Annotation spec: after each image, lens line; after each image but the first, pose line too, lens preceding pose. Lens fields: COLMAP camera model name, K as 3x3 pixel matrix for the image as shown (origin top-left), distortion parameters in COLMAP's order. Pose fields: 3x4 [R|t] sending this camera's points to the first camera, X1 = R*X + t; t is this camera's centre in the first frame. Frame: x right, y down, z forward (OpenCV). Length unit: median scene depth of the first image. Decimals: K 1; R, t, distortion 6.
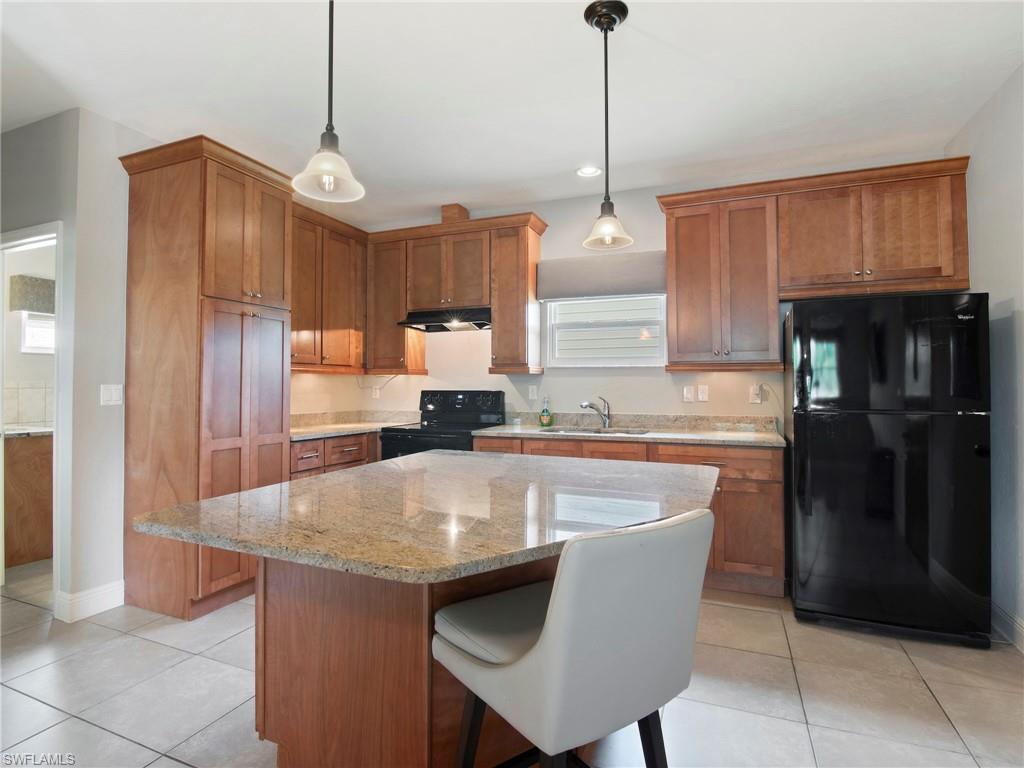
lens RADIAL K [[517.6, 0, 510.7], [0, 517.6, 381.2], [0, 0, 1]] dist [-0.006499, -0.000969]
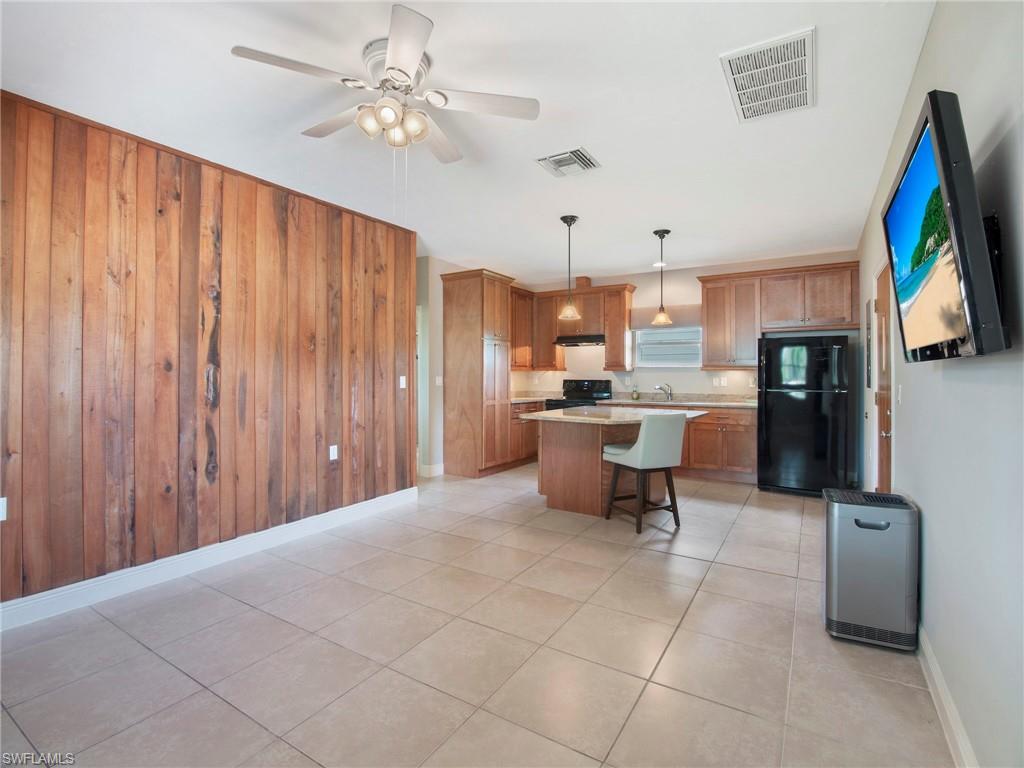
lens RADIAL K [[521.3, 0, 508.0], [0, 521.3, 375.2], [0, 0, 1]] dist [0.012301, -0.002258]
pose [[0.986974, 0.002291, -0.160865, -0.080609], [-0.000744, 0.999953, 0.009677, -0.016110], [0.160880, -0.009431, 0.986929, -0.907149]]
